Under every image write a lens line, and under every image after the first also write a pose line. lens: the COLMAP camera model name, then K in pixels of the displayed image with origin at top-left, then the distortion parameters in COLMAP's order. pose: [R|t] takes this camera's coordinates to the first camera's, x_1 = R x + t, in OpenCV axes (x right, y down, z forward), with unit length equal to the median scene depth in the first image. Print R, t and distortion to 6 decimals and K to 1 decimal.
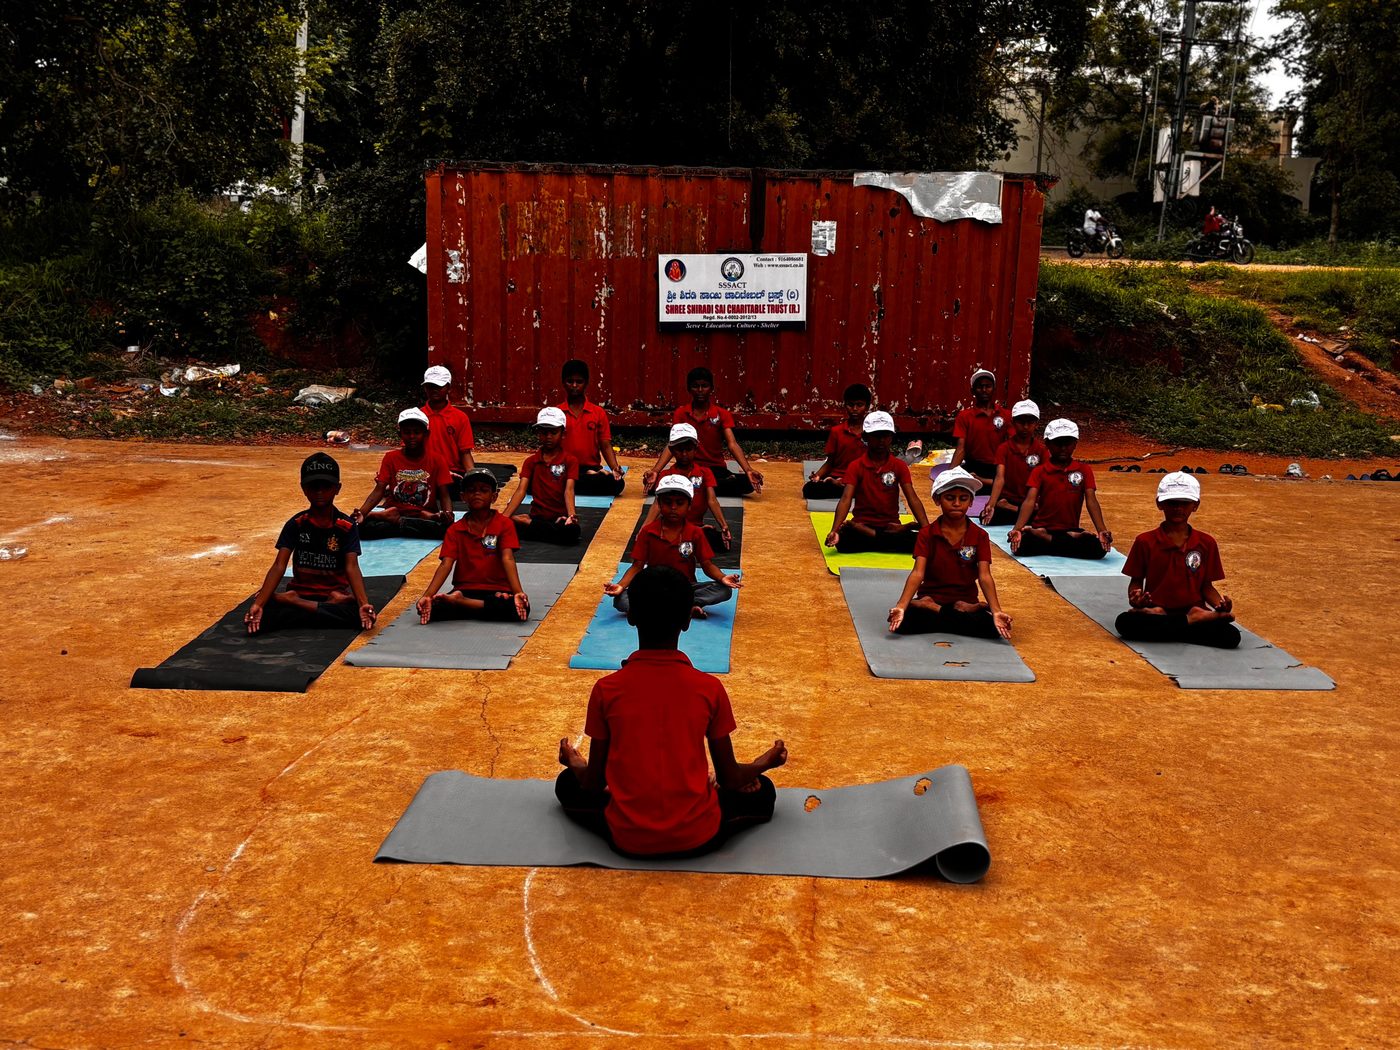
lens RADIAL K [[1076.4, 0, 725.8], [0, 1076.4, 417.7], [0, 0, 1]] dist [0.057791, -0.065925]
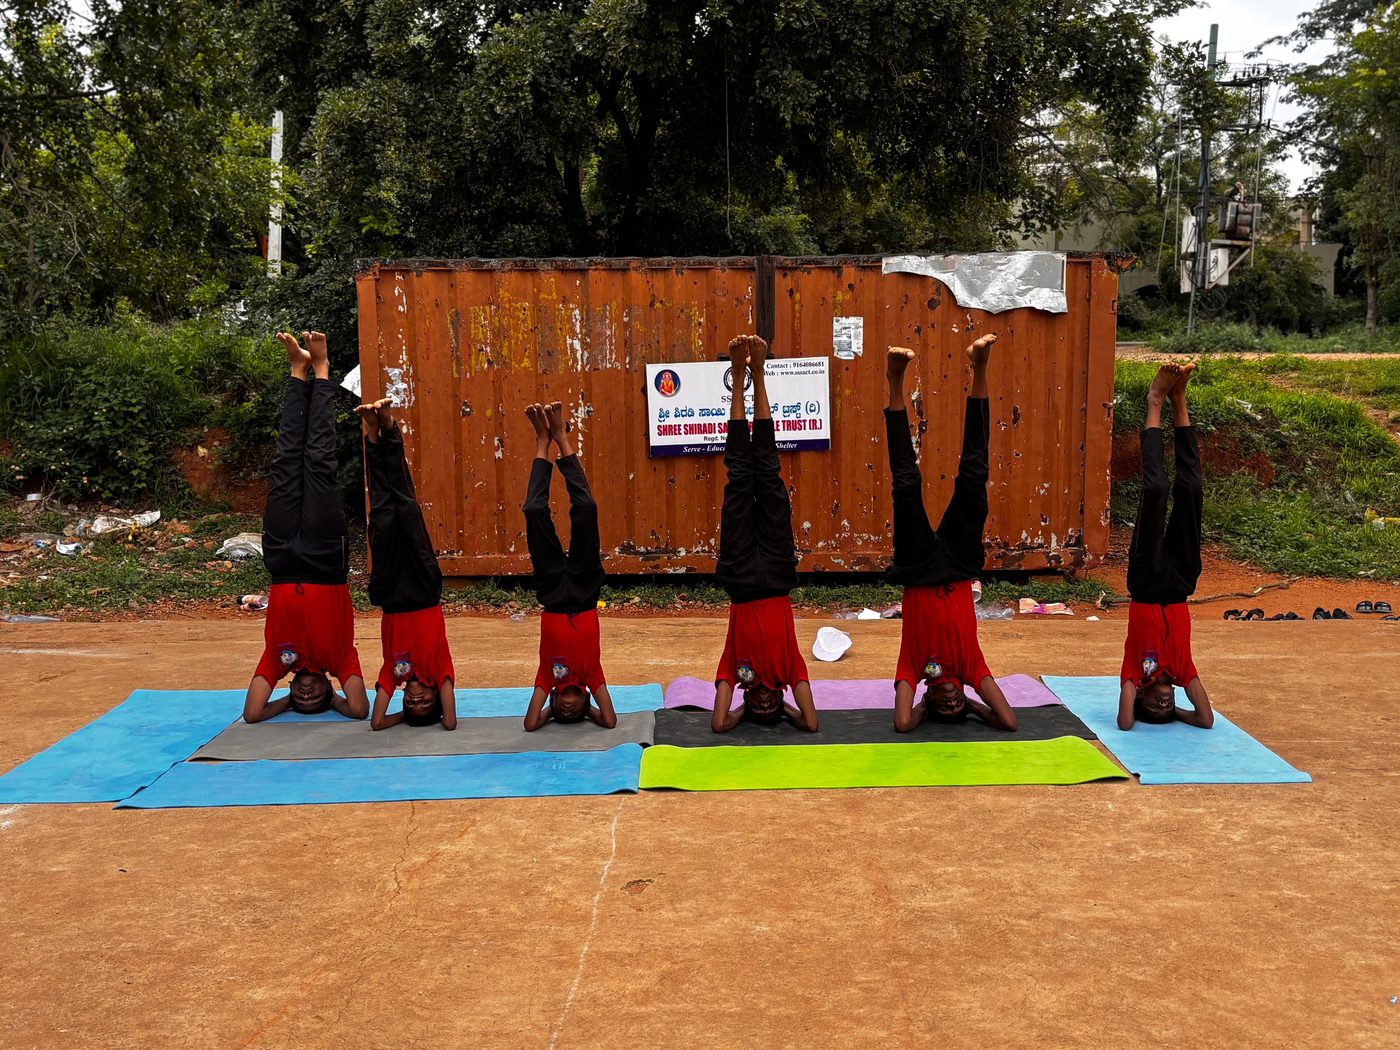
lens RADIAL K [[1076.4, 0, 725.8], [0, 1076.4, 417.7], [0, 0, 1]] dist [0.057791, -0.065925]
pose [[0.999359, -0.033418, -0.012877, 0.006449], [0.031990, 0.994620, -0.098527, -0.027456], [0.016100, 0.098052, 0.995051, 0.183600]]
